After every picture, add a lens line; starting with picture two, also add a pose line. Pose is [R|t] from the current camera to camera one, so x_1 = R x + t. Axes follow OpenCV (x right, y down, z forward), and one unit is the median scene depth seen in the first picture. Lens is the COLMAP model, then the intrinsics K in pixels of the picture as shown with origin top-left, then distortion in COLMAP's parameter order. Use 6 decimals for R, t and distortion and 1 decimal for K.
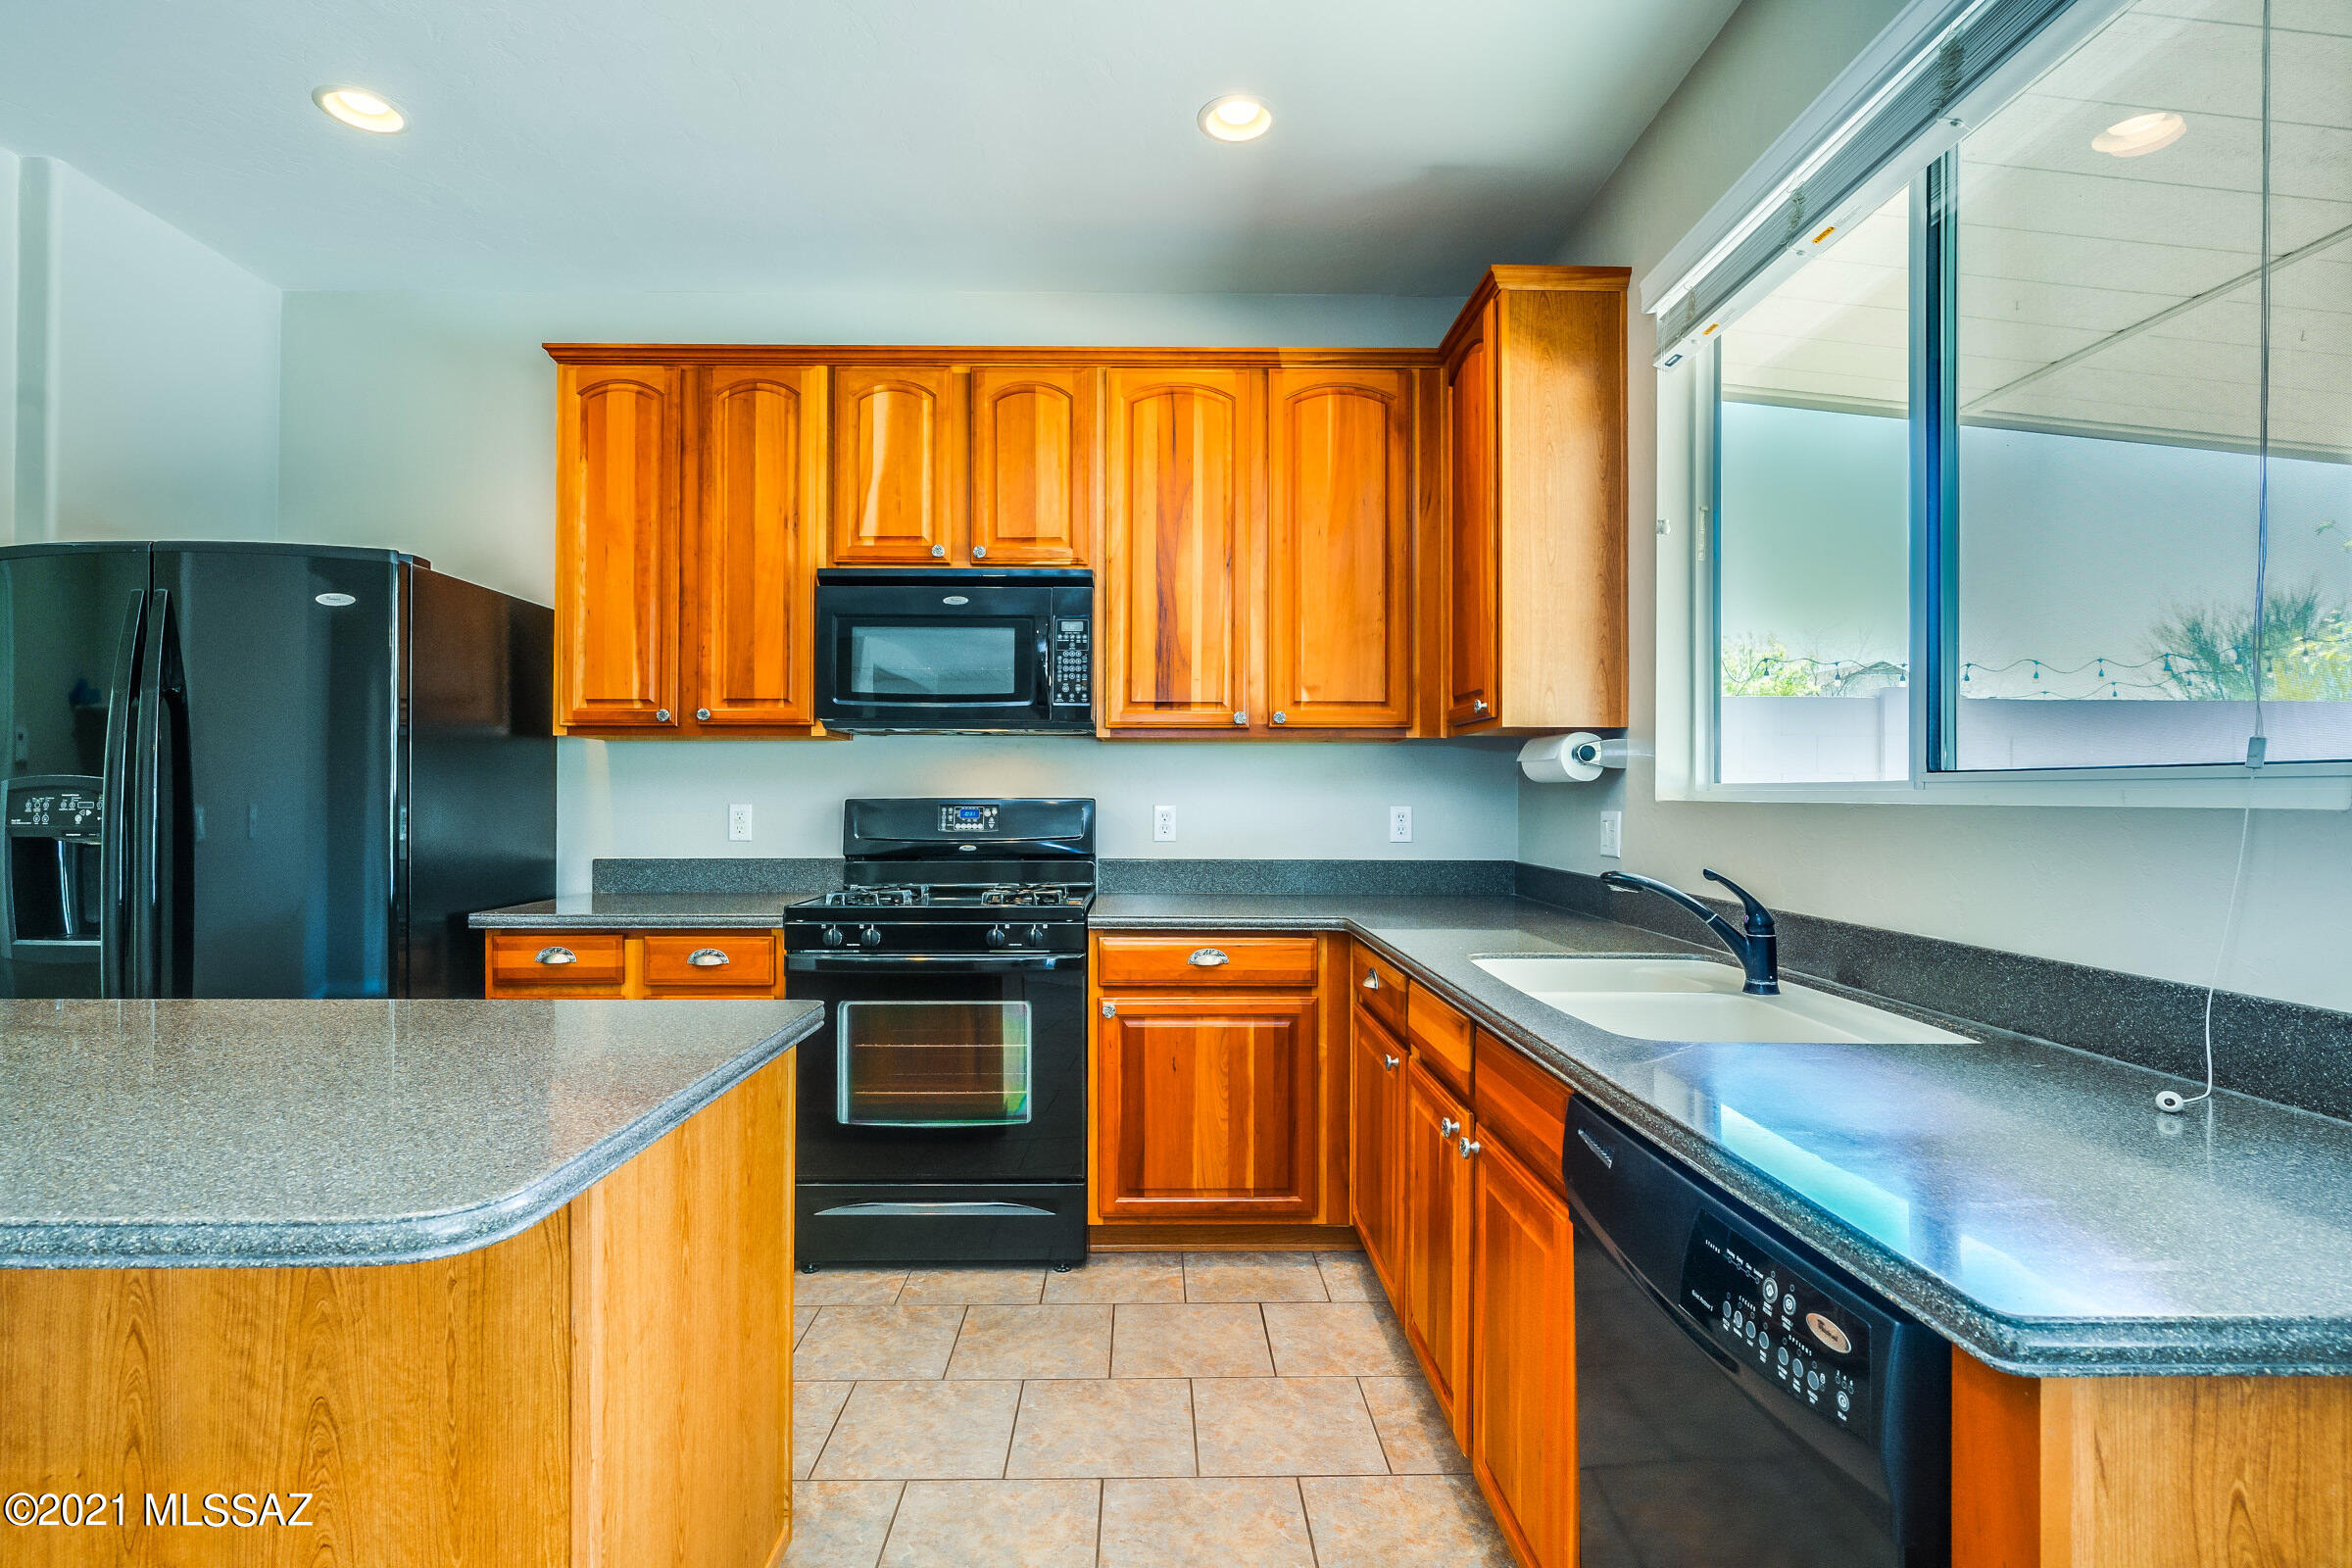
lens RADIAL K [[1140.9, 0, 1162.6], [0, 1140.9, 789.8], [0, 0, 1]] dist [-0.009699, 0.002531]
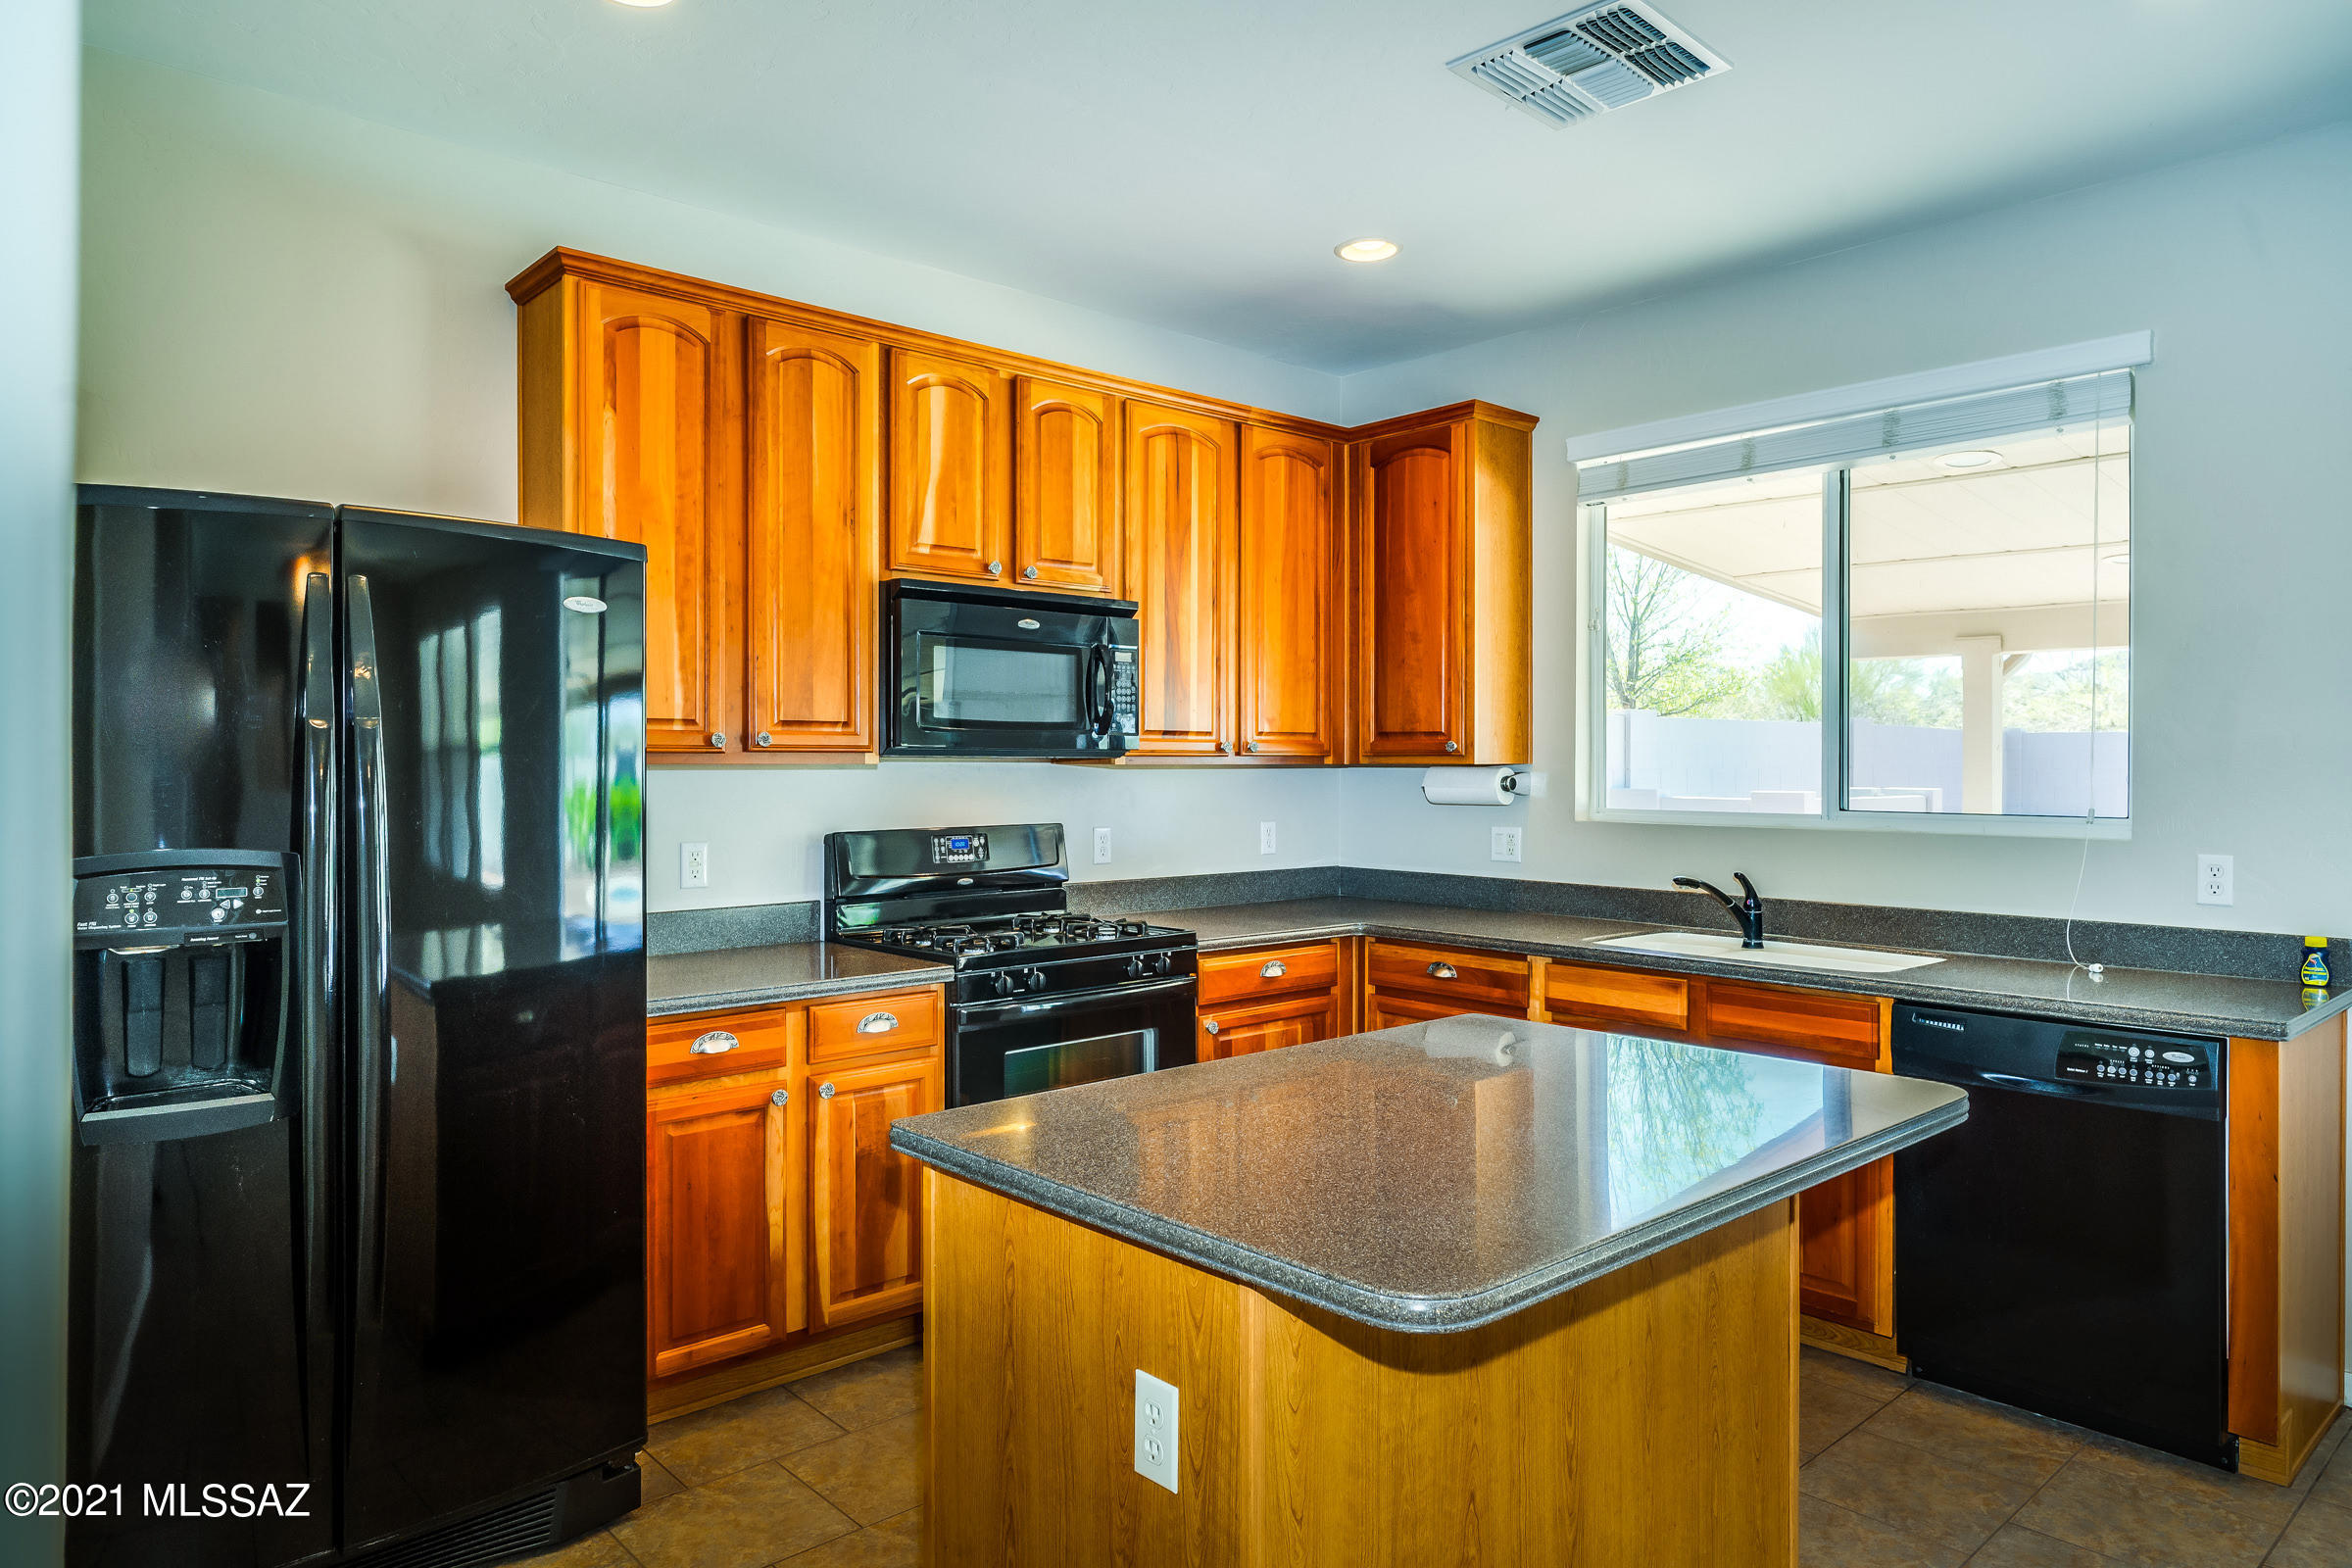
lens RADIAL K [[1459.2, 0, 1169.7], [0, 1459.2, 761.6], [0, 0, 1]] dist [0.002631, 0.000715]
pose [[0.753796, -0.000222, 0.657109, -0.877392], [-0.002832, 0.999990, 0.003587, -0.054108], [-0.657103, -0.004565, 0.753787, -0.002006]]
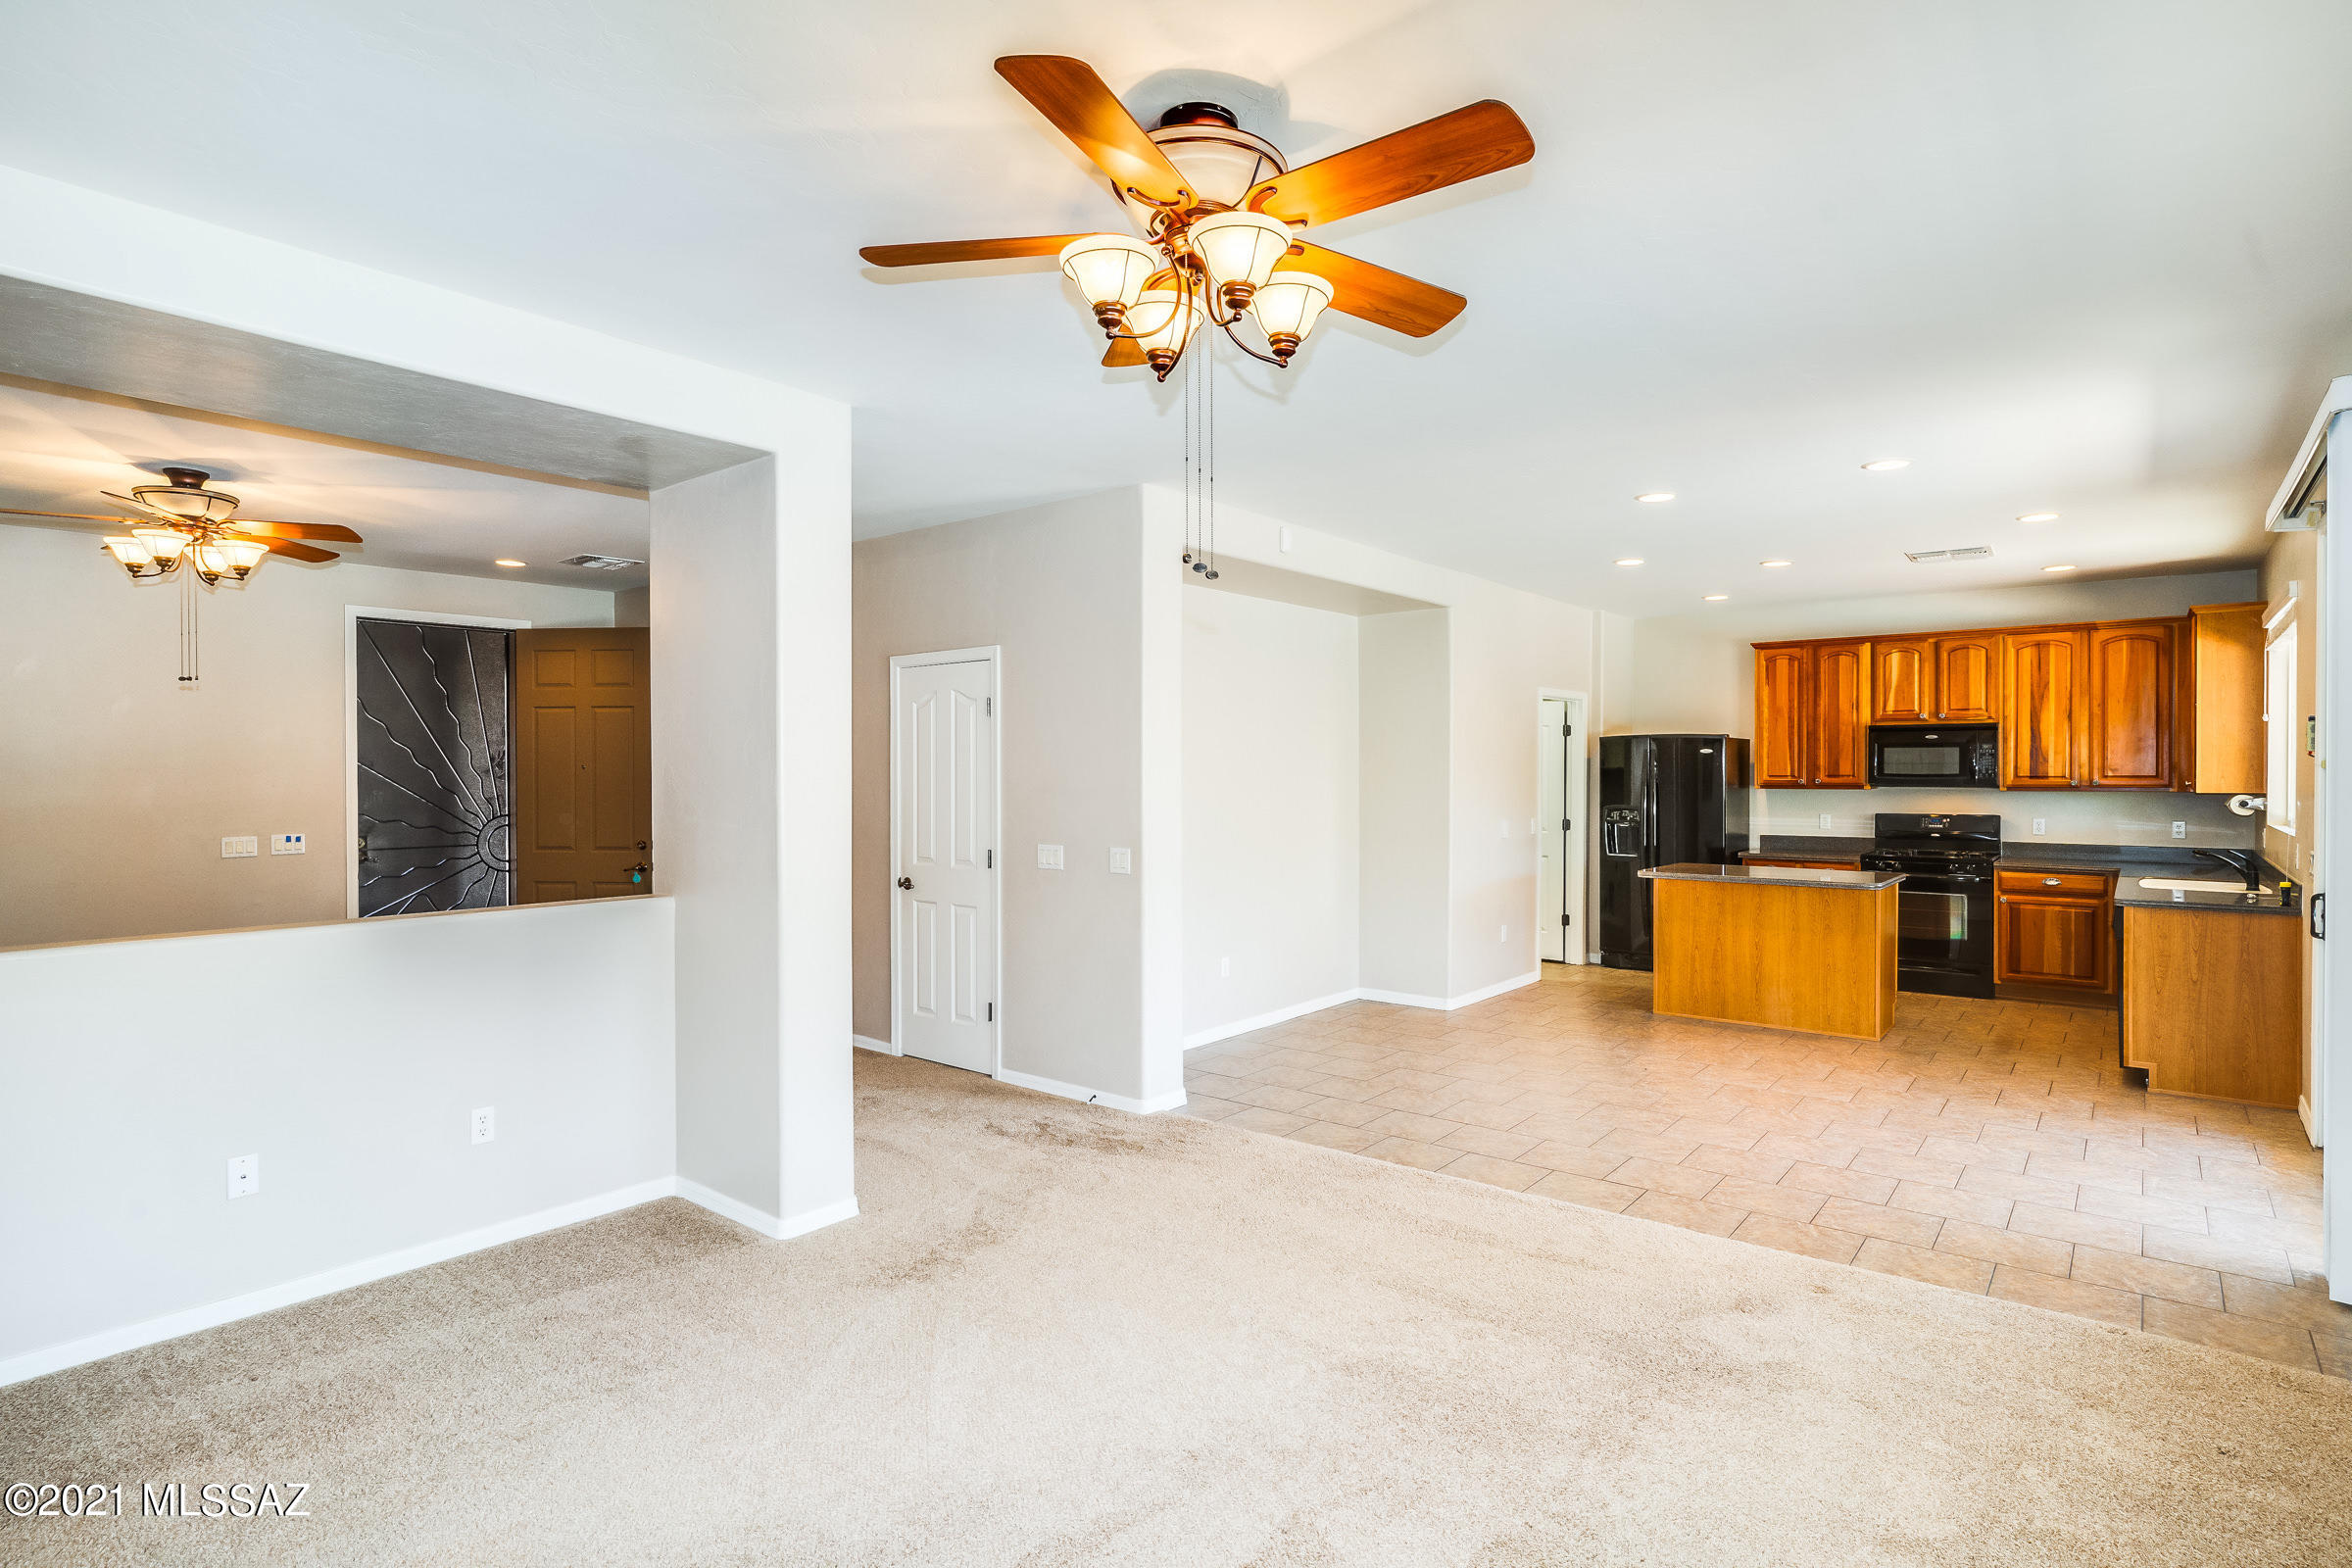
lens RADIAL K [[1140.9, 0, 1191.0], [0, 1140.9, 780.9], [0, 0, 1]] dist [-0.009699, 0.002531]
pose [[0.760212, 0.001056, -0.649674, 0.201922], [0.005077, 0.999958, 0.007567, -0.093651], [0.649655, -0.009051, 0.760175, -1.928495]]
